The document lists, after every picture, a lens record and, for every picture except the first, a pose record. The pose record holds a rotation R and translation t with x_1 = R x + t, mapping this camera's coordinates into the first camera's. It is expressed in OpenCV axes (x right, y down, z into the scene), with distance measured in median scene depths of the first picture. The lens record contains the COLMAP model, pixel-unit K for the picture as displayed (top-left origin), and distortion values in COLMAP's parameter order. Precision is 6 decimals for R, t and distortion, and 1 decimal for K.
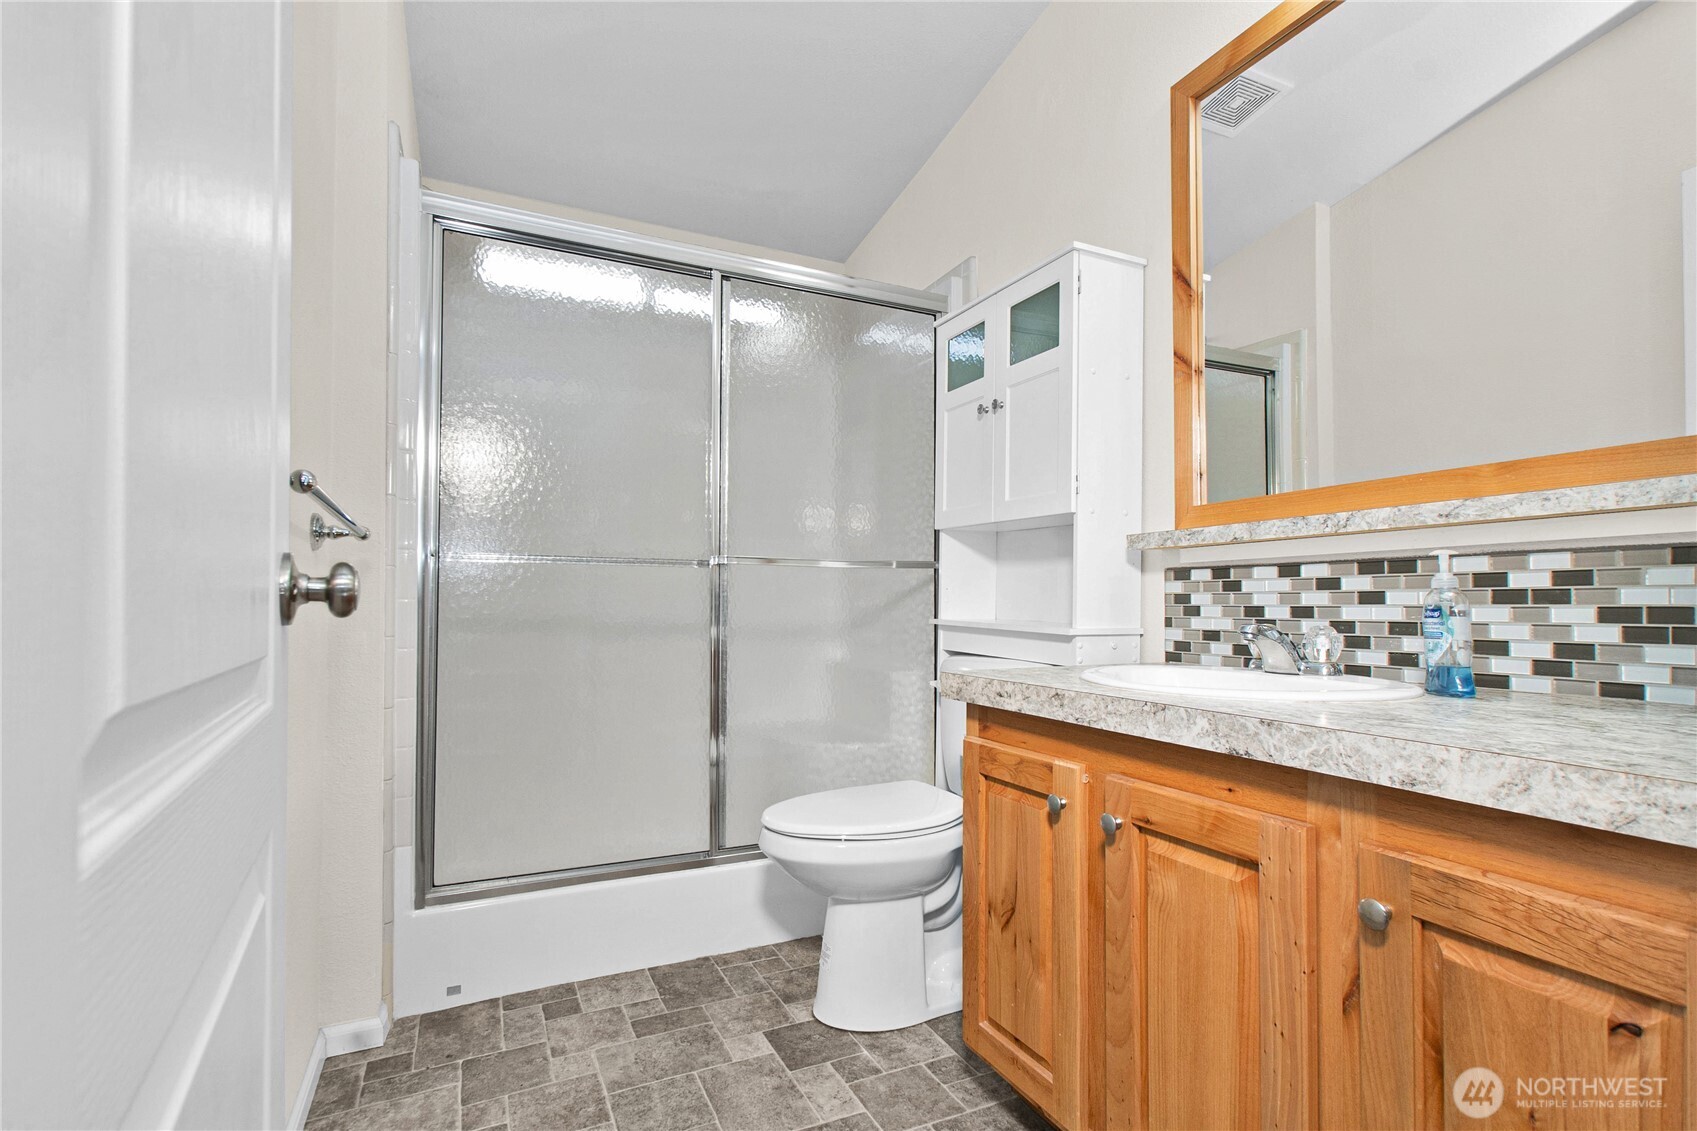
lens RADIAL K [[801.8, 0, 881.7], [0, 801.8, 574.5], [0, 0, 1]] dist [-0.003842, 0.000088]
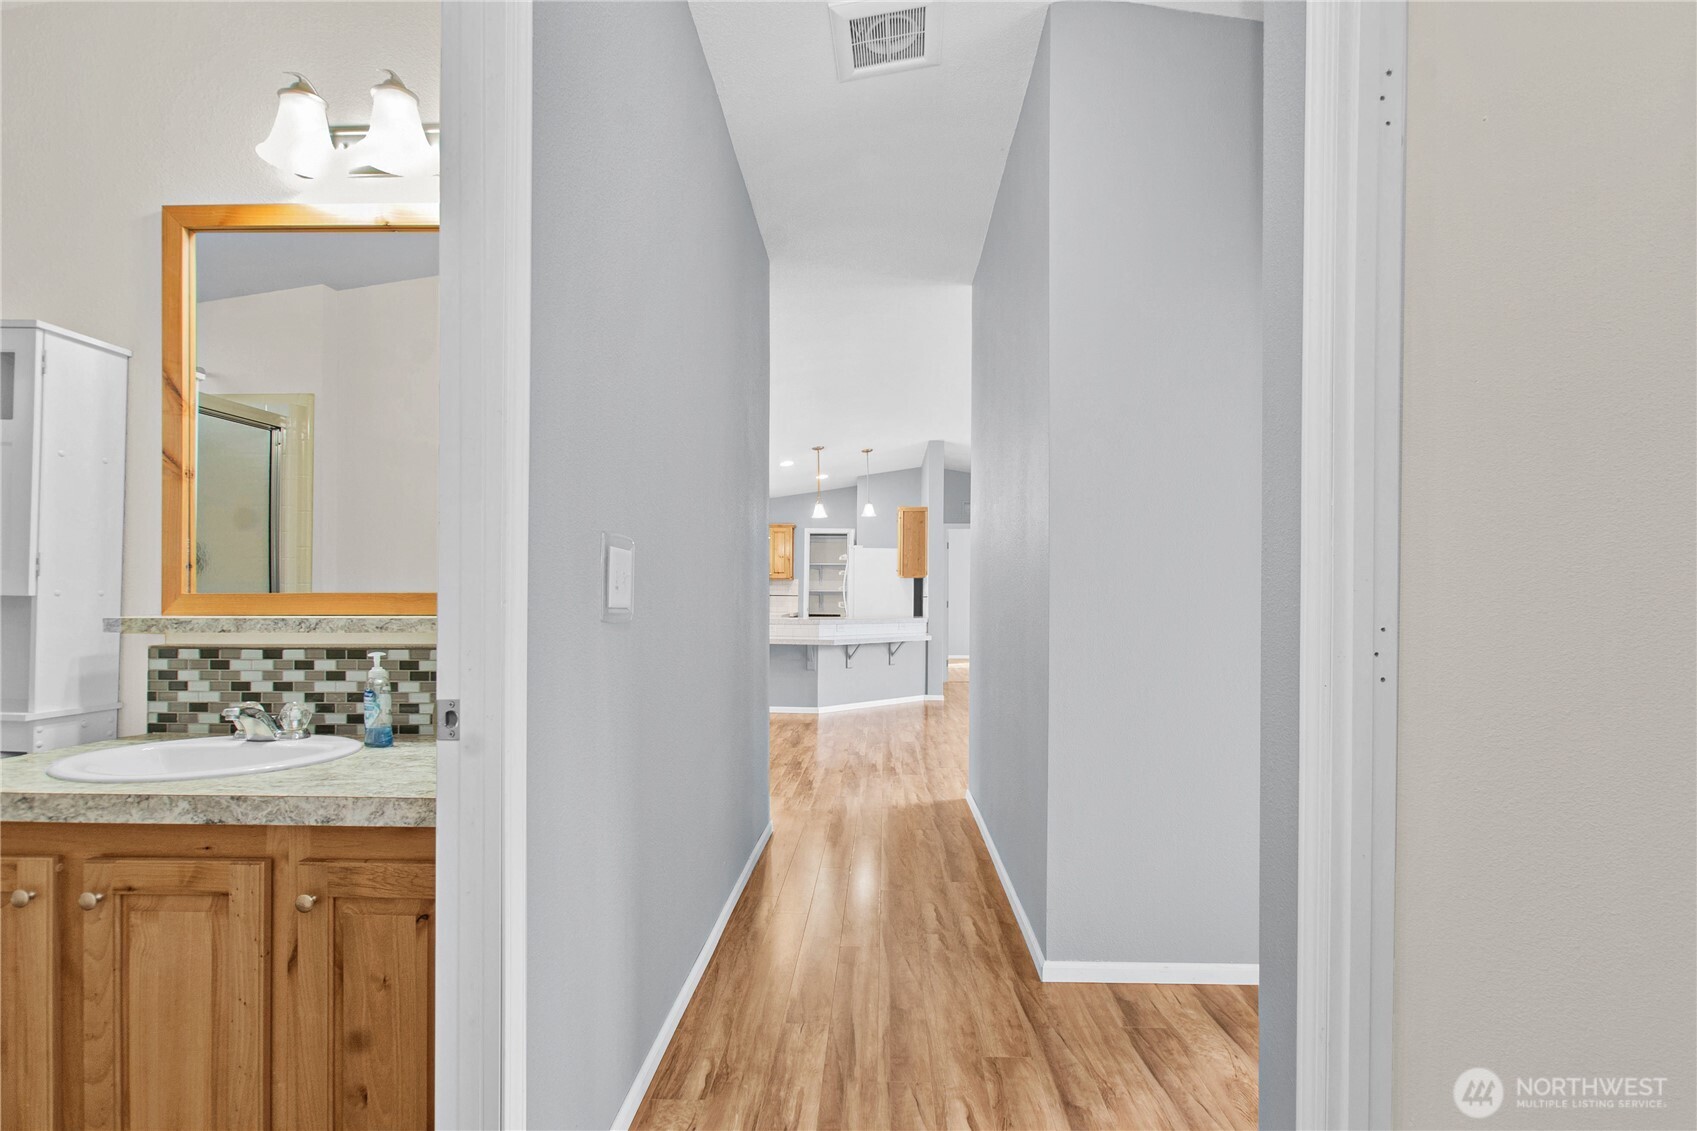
lens RADIAL K [[801.8, 0, 853.1], [0, 801.8, 595.5], [0, 0, 1]] dist [-0.003518, 0.000499]
pose [[0.484520, 0.000409, 0.874780, -0.158809], [-0.028202, 0.999487, 0.015153, -0.149586], [-0.874326, -0.032012, 0.484283, -0.428744]]
